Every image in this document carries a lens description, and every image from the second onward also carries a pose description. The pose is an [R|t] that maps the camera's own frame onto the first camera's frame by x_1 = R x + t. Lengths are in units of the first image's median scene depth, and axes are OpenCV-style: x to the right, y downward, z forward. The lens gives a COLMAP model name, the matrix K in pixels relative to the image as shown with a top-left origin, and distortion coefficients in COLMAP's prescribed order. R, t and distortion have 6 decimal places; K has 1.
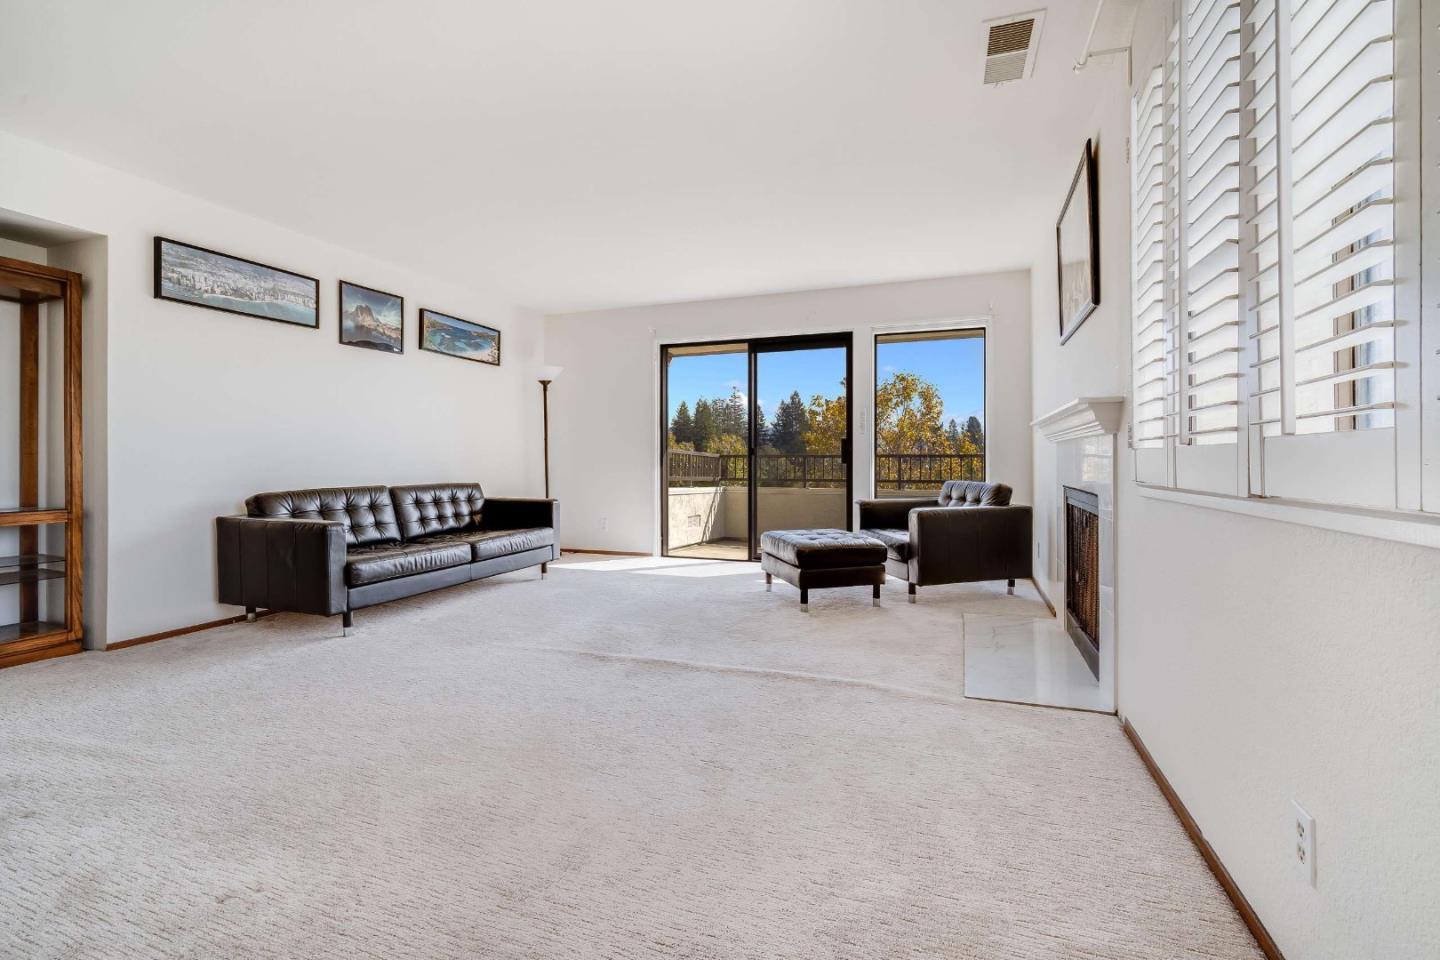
lens RADIAL K [[633.9, 0, 717.0], [0, 633.9, 469.0], [0, 0, 1]] dist [-0.013390, 0.005754]
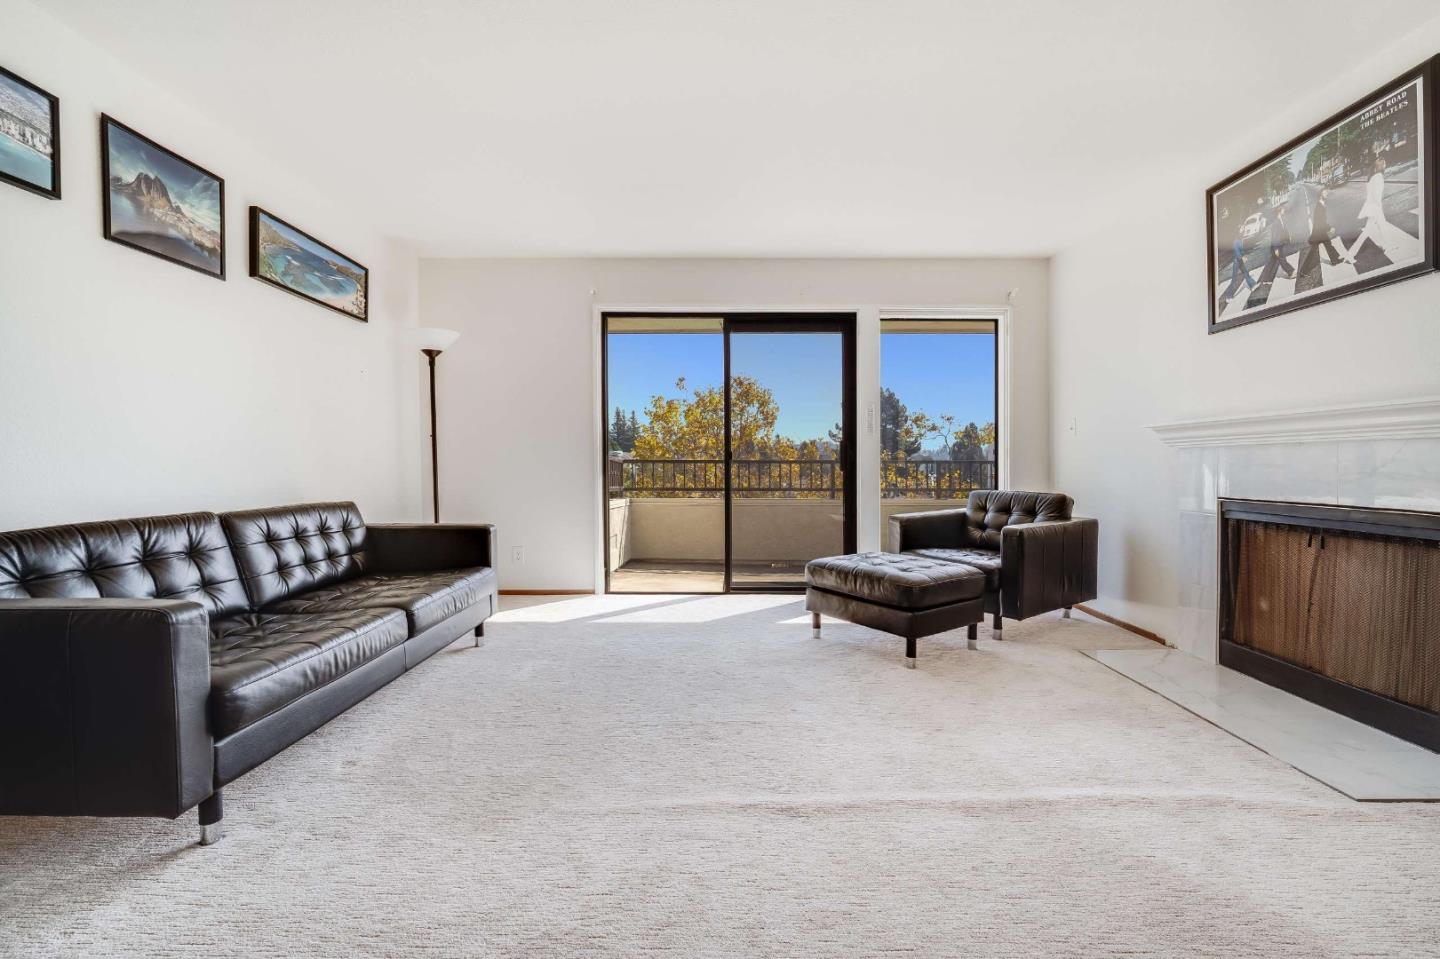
lens RADIAL K [[633.9, 0, 720.2], [0, 633.9, 486.4], [0, 0, 1]] dist [-0.013390, 0.005754]
pose [[0.937639, -0.007860, 0.347521, -0.276419], [0.001460, 0.999825, 0.018675, -0.004705], [-0.347606, -0.017003, 0.937486, 0.306665]]
